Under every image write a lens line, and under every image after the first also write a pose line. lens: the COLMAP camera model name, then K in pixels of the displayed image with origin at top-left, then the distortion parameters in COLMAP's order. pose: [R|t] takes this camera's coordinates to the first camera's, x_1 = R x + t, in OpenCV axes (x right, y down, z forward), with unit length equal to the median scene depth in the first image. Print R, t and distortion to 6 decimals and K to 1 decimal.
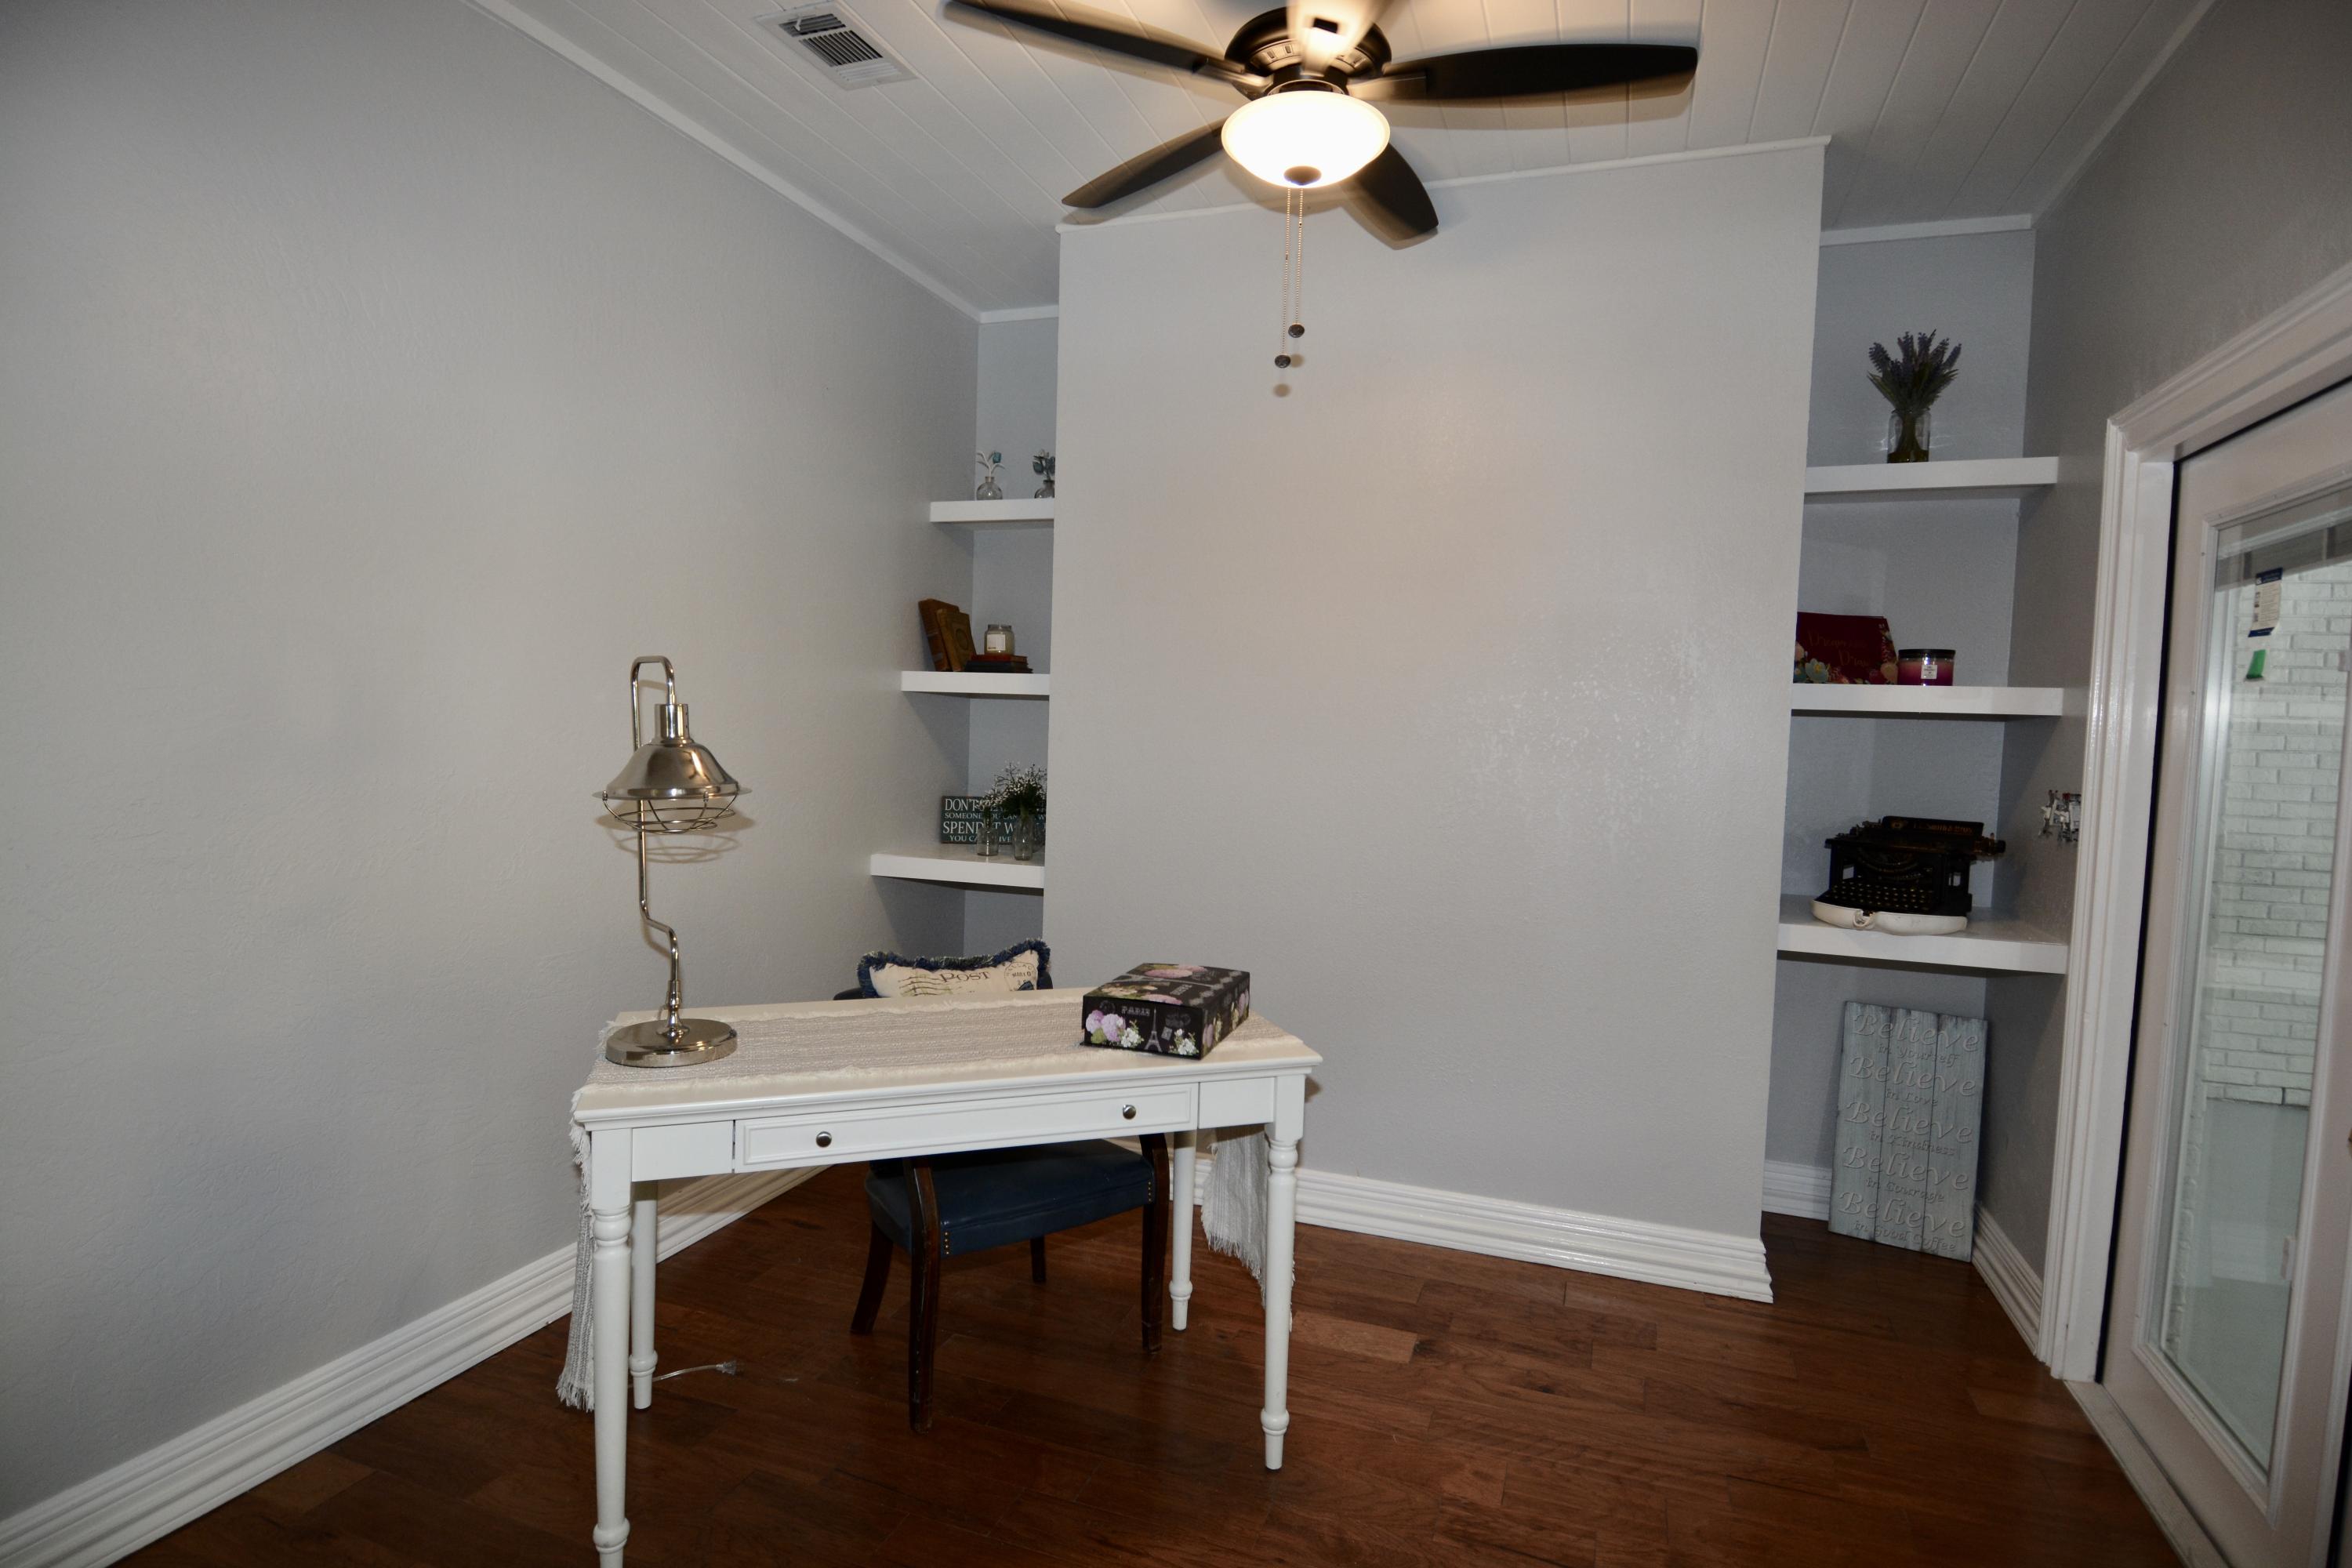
lens RADIAL K [[1210.6, 0, 1171.0], [0, 1210.6, 780.3], [0, 0, 1]] dist [0.054140, -0.060782]
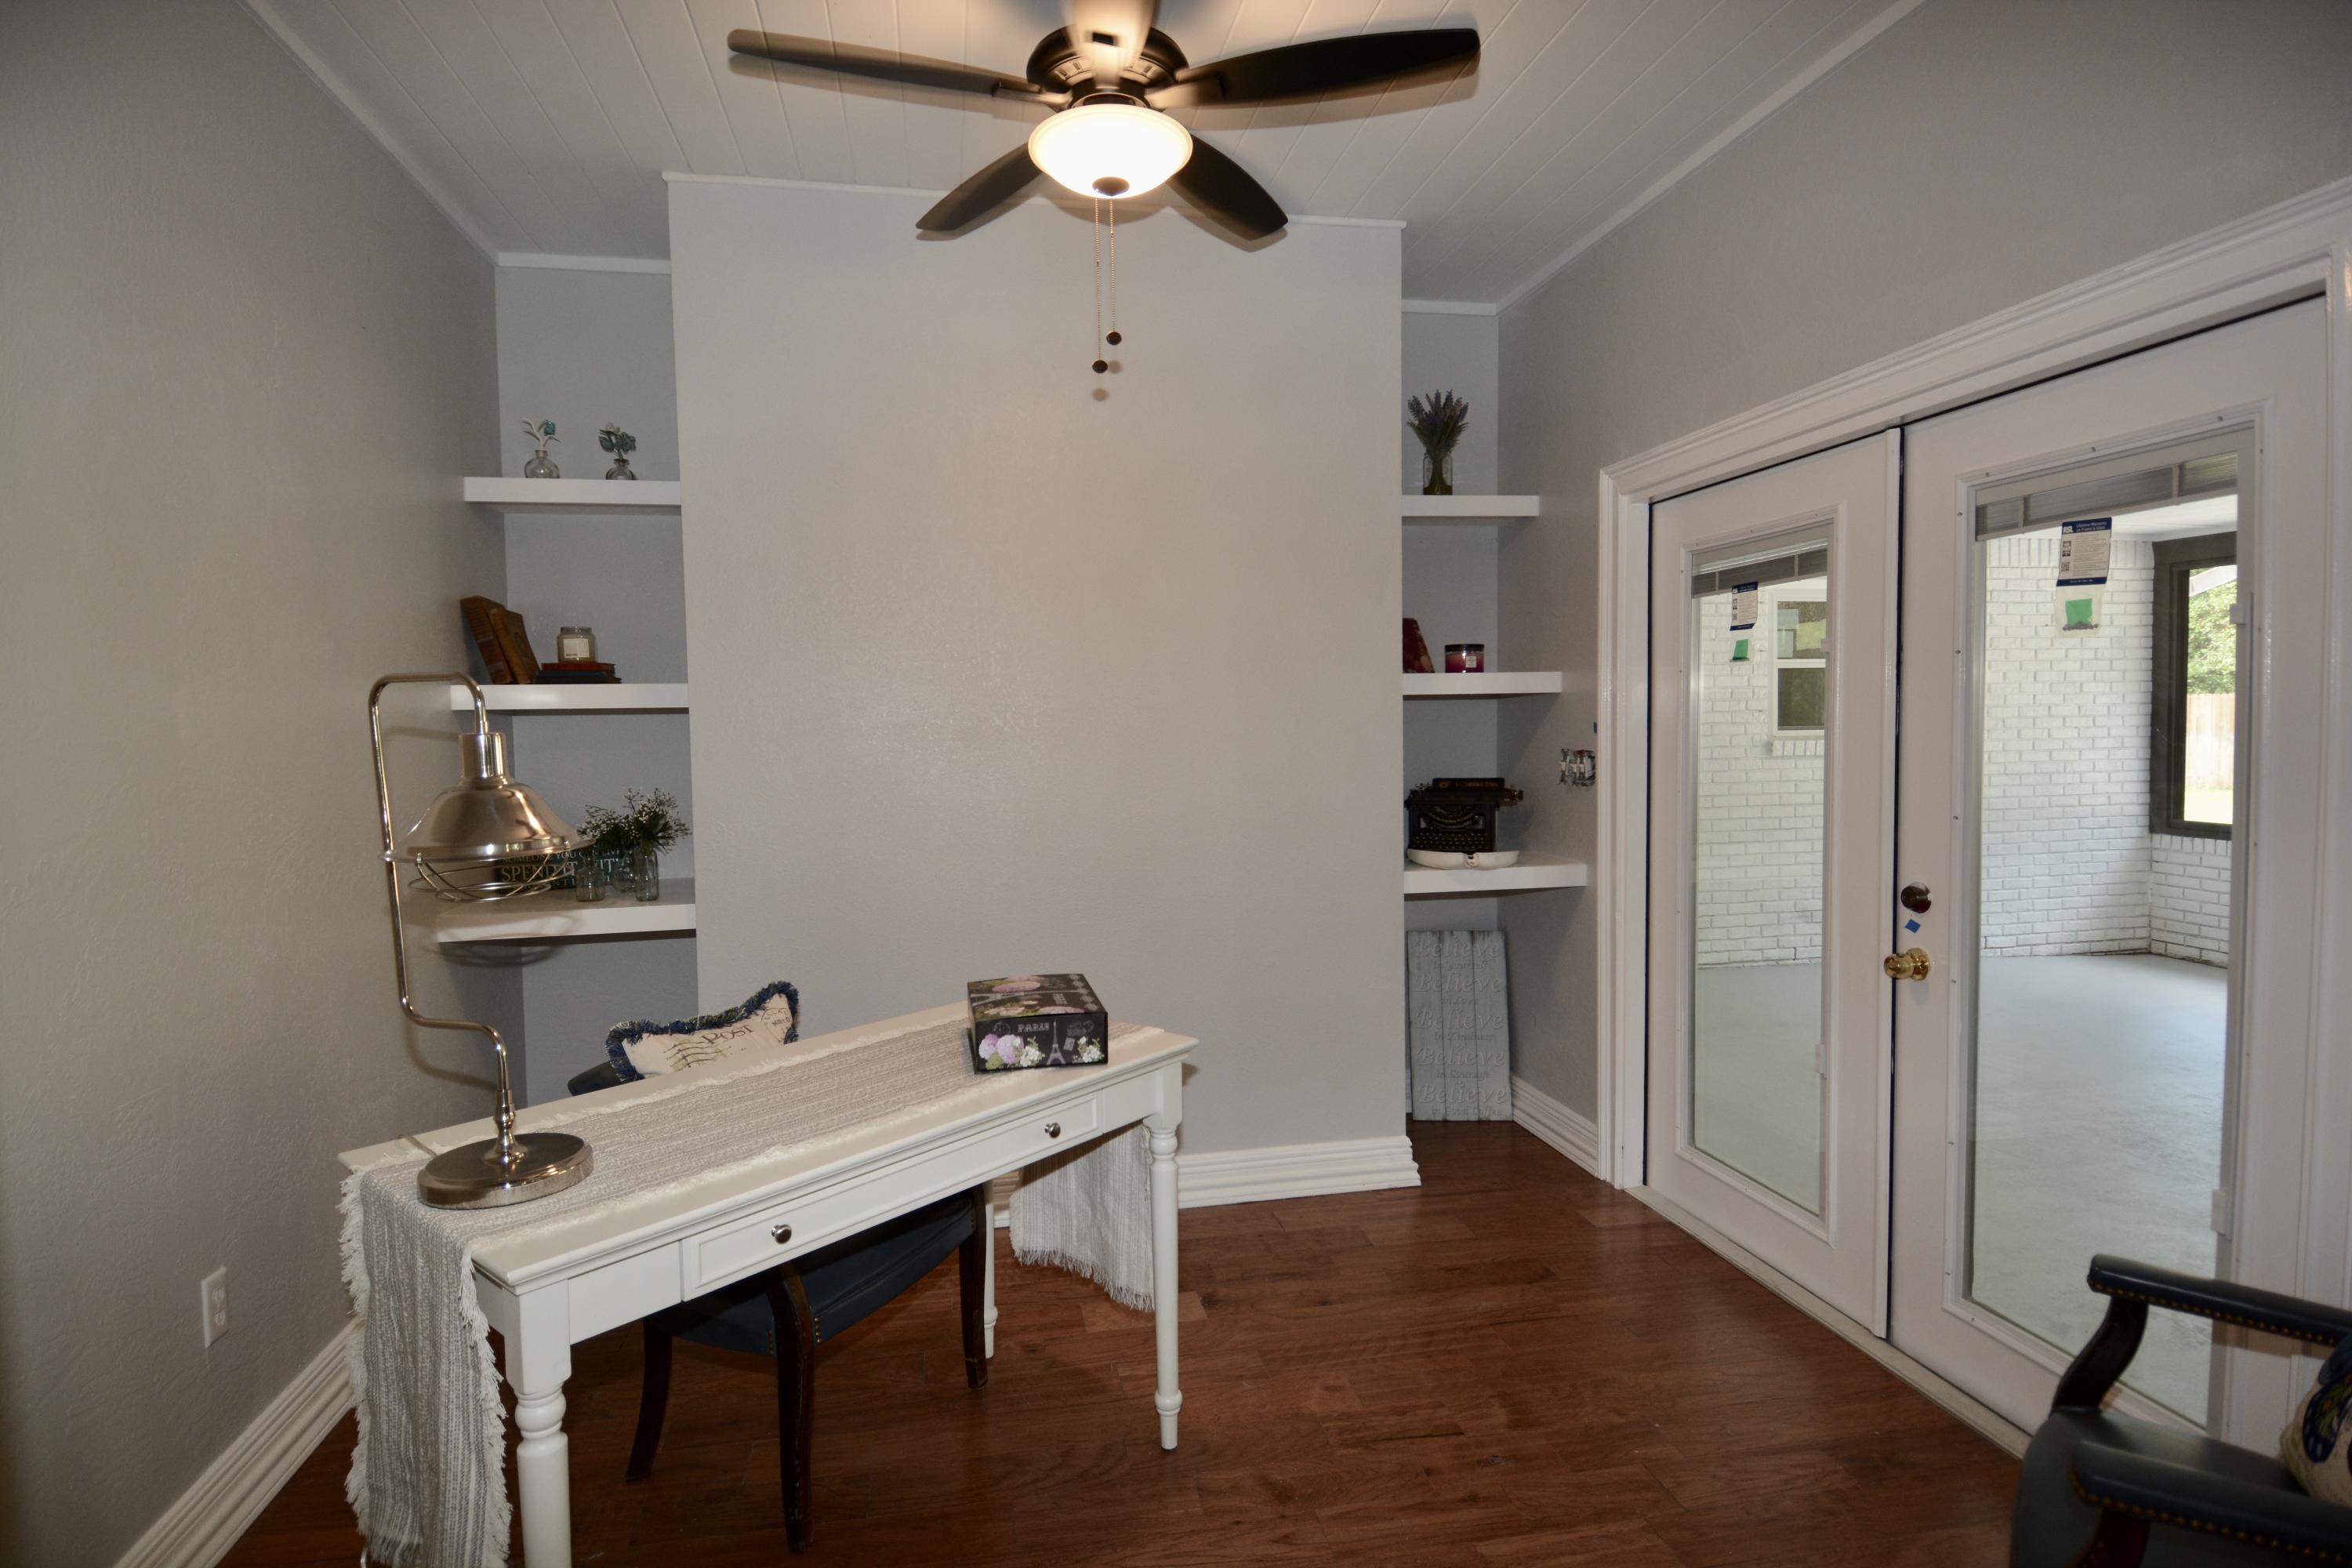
lens RADIAL K [[1210.6, 0, 1171.0], [0, 1210.6, 780.3], [0, 0, 1]] dist [0.054140, -0.060782]
pose [[0.858718, -0.069784, 0.507675, -0.343351], [0.069958, 0.997373, 0.018765, -0.013615], [-0.507651, 0.019402, 0.861344, 0.090662]]
